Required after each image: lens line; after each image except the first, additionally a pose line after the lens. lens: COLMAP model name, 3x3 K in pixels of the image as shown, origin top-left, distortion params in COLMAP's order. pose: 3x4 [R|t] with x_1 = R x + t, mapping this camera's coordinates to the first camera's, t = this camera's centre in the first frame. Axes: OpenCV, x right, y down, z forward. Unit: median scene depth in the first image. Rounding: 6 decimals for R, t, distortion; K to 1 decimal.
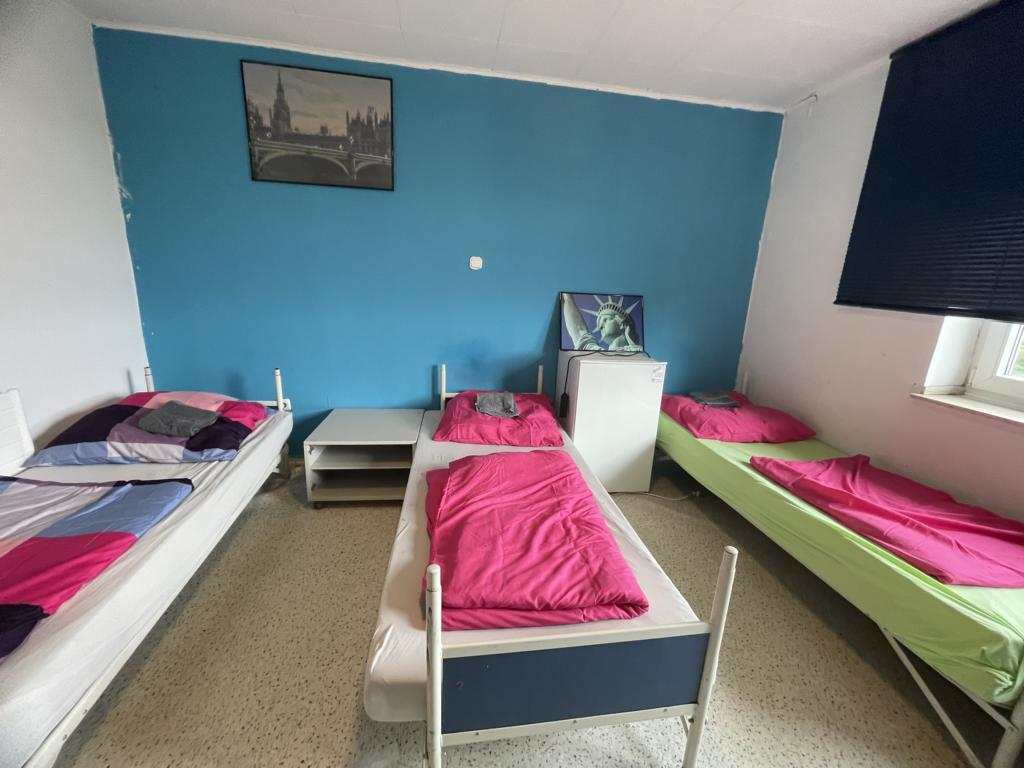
lens RADIAL K [[413.5, 0, 509.4], [0, 413.5, 378.1], [0, 0, 1]] dist [0.006008, 0.000557]
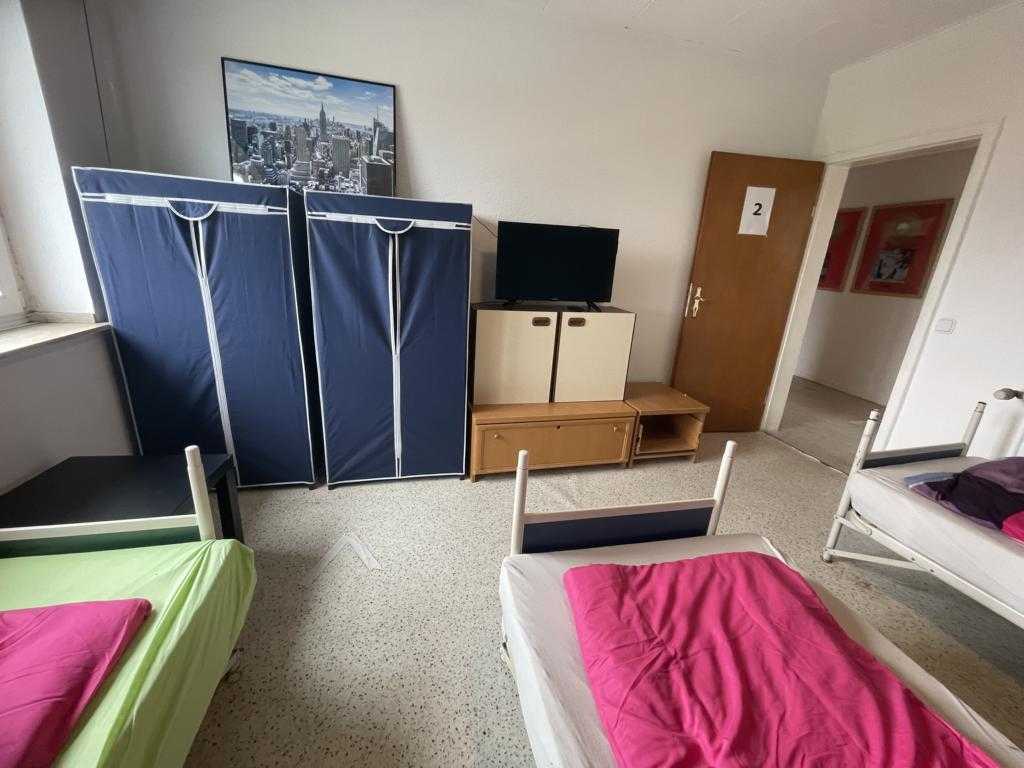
lens RADIAL K [[413.5, 0, 513.8], [0, 413.5, 381.5], [0, 0, 1]] dist [0.006008, 0.000557]
pose [[-0.989073, -0.086314, -0.119520, 0.294519], [-0.135306, 0.853380, 0.503423, -0.143922], [0.058543, 0.514094, -0.855734, 0.768031]]
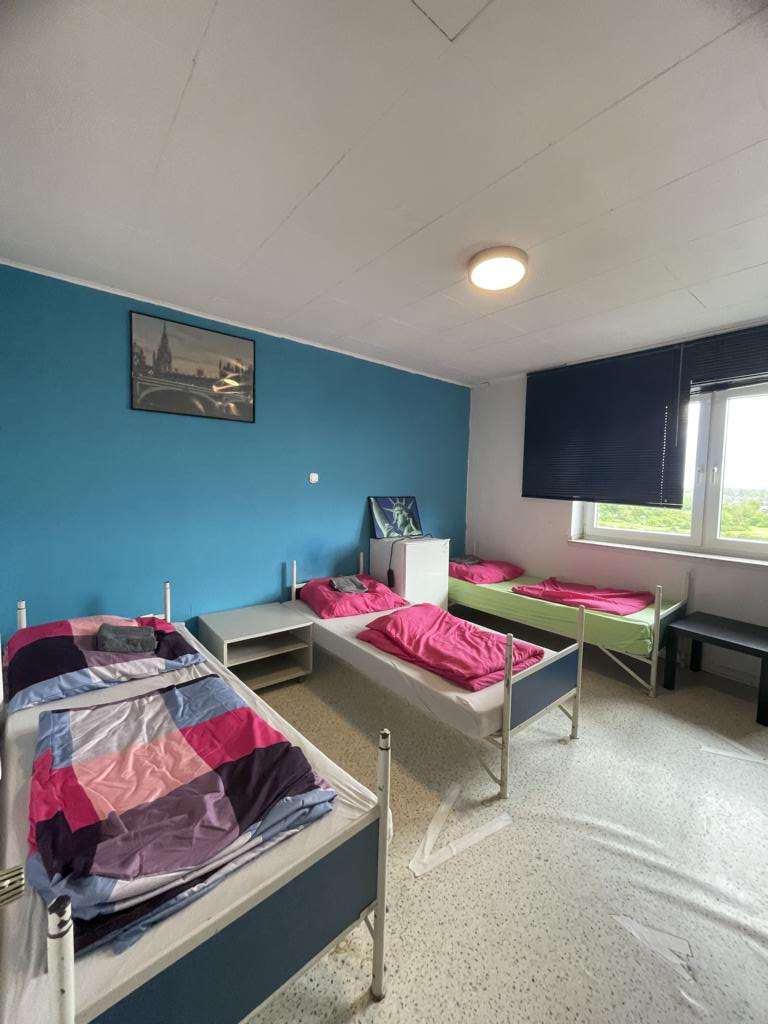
lens RADIAL K [[413.5, 0, 386.0], [0, 413.5, 512.6], [0, 0, 1]] dist [0.006008, 0.000557]
pose [[0.851023, -0.067221, 0.520809, -0.636725], [0.142756, 0.984038, -0.106258, -0.005378], [-0.505353, 0.164777, 0.847034, -0.200905]]
